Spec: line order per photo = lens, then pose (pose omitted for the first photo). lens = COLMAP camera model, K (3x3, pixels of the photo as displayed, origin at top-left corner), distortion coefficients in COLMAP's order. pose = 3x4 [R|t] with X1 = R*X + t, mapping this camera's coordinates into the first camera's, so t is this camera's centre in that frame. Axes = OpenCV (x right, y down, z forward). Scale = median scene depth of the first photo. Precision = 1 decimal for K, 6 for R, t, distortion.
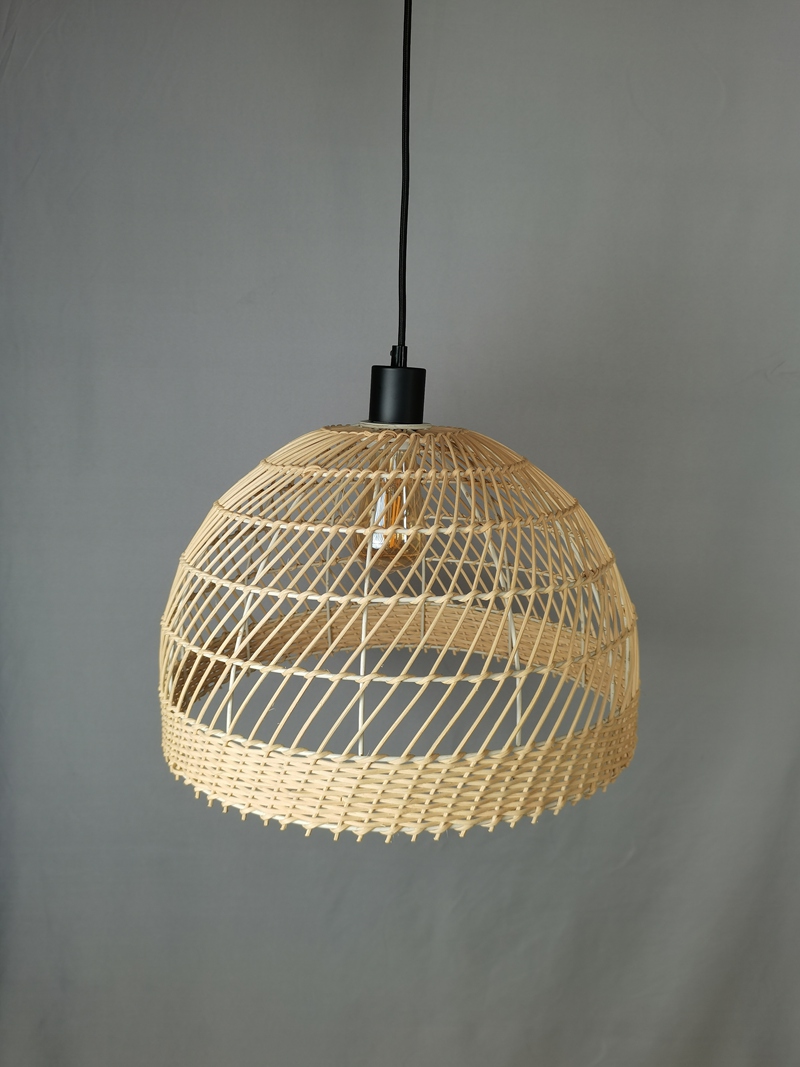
lens RADIAL K [[872.3, 0, 397.1], [0, 872.3, 527.8], [0, 0, 1]] dist [0.029751, 0.003274]
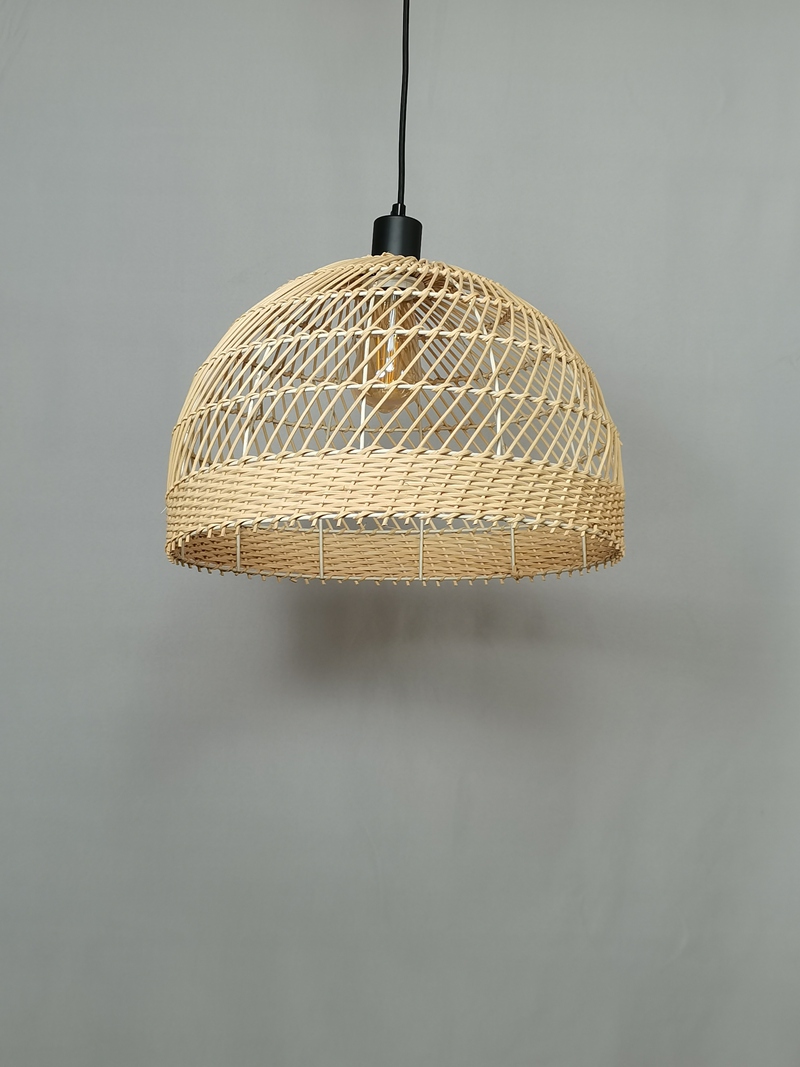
lens RADIAL K [[1468.1, 0, 409.1], [0, 1468.1, 537.8], [0, 0, 1]] dist [0.008248, 0.000000]
pose [[0.999911, 0.010903, 0.007664, 0.007108], [-0.007869, 0.947122, -0.320778, 0.952230], [-0.010756, 0.320689, 0.947123, -0.780248]]
